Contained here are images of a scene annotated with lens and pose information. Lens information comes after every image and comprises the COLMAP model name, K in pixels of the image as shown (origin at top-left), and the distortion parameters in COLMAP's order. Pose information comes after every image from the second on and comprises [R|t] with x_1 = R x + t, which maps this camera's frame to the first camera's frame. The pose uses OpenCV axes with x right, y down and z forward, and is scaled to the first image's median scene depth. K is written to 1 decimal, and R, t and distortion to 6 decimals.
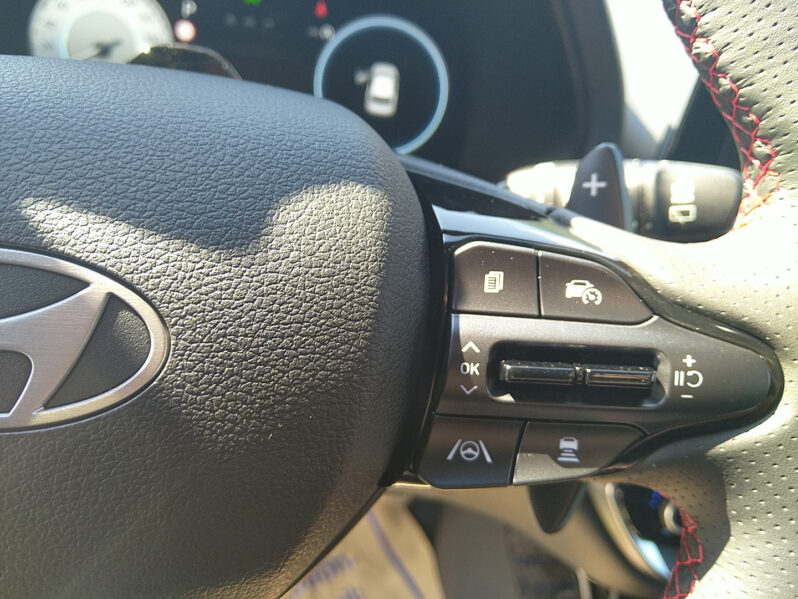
lens RADIAL K [[599.4, 0, 400.4], [0, 599.4, 296.6], [0, 0, 1]] dist [0.014411, -0.000738]
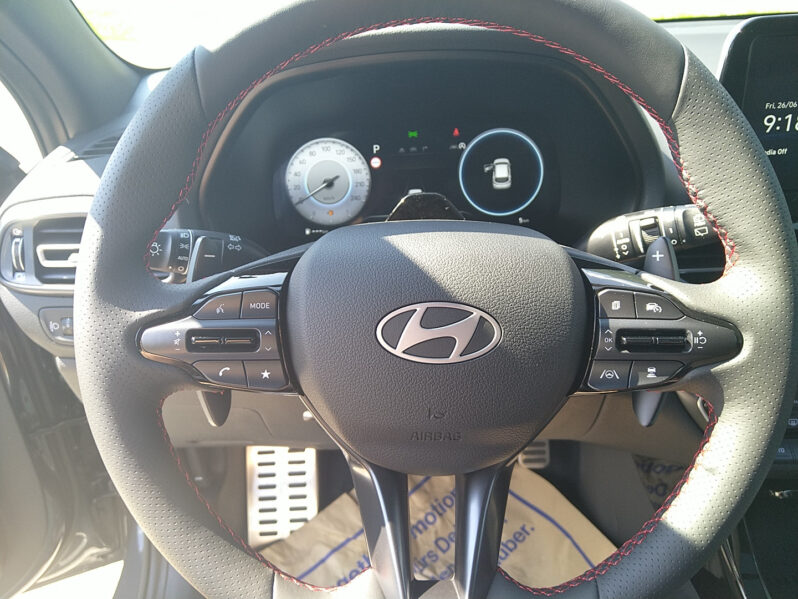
lens RADIAL K [[599.4, 0, 395.2], [0, 599.4, 305.4], [0, 0, 1]] dist [0.014411, -0.000738]
pose [[0.990884, -0.048949, -0.125511, -0.441254], [0.045031, 0.998411, -0.033863, 0.019659], [0.126969, 0.027902, 0.991514, -1.593471]]
